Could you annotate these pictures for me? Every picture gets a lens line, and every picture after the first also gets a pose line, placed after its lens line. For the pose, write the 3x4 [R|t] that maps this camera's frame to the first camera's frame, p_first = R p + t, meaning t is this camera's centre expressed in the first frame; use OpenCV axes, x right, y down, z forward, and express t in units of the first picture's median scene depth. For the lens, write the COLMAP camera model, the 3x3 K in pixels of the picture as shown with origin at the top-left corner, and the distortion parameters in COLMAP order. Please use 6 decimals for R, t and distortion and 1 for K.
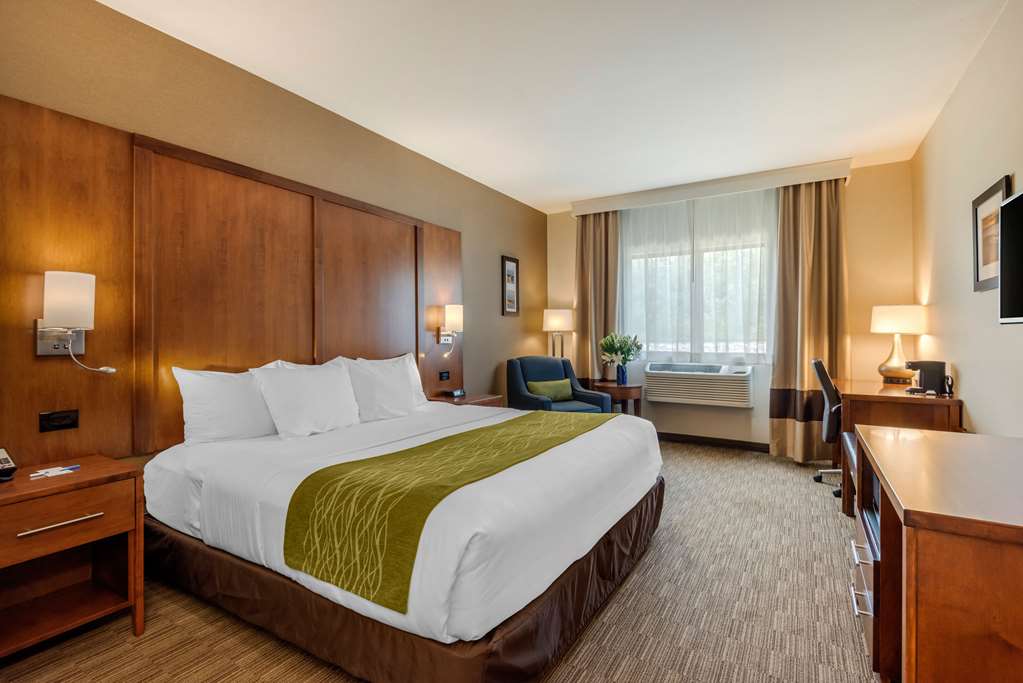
lens RADIAL K [[465.6, 0, 519.5], [0, 465.6, 331.2], [0, 0, 1]] dist [0.033011, -0.002297]
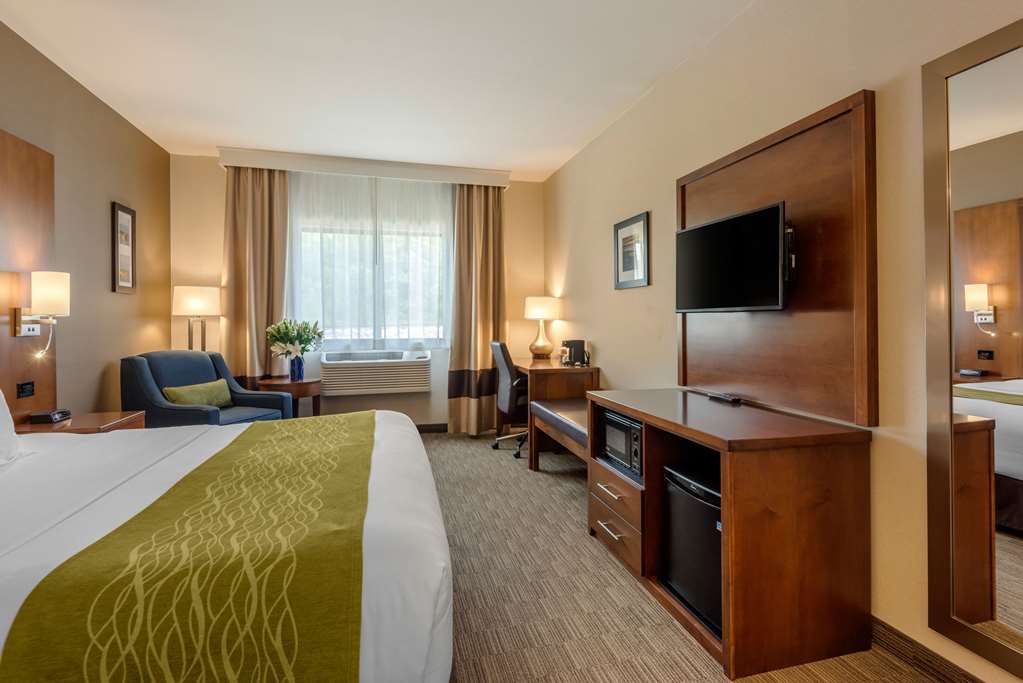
lens RADIAL K [[510.1, 0, 510.9], [0, 510.1, 313.9], [0, 0, 1]] dist [0.021968, -0.006359]
pose [[0.706523, 0.007972, 0.707646, -0.191566], [-0.004096, 0.999966, -0.007175, 0.000940], [-0.707679, 0.002171, 0.706531, 0.091836]]
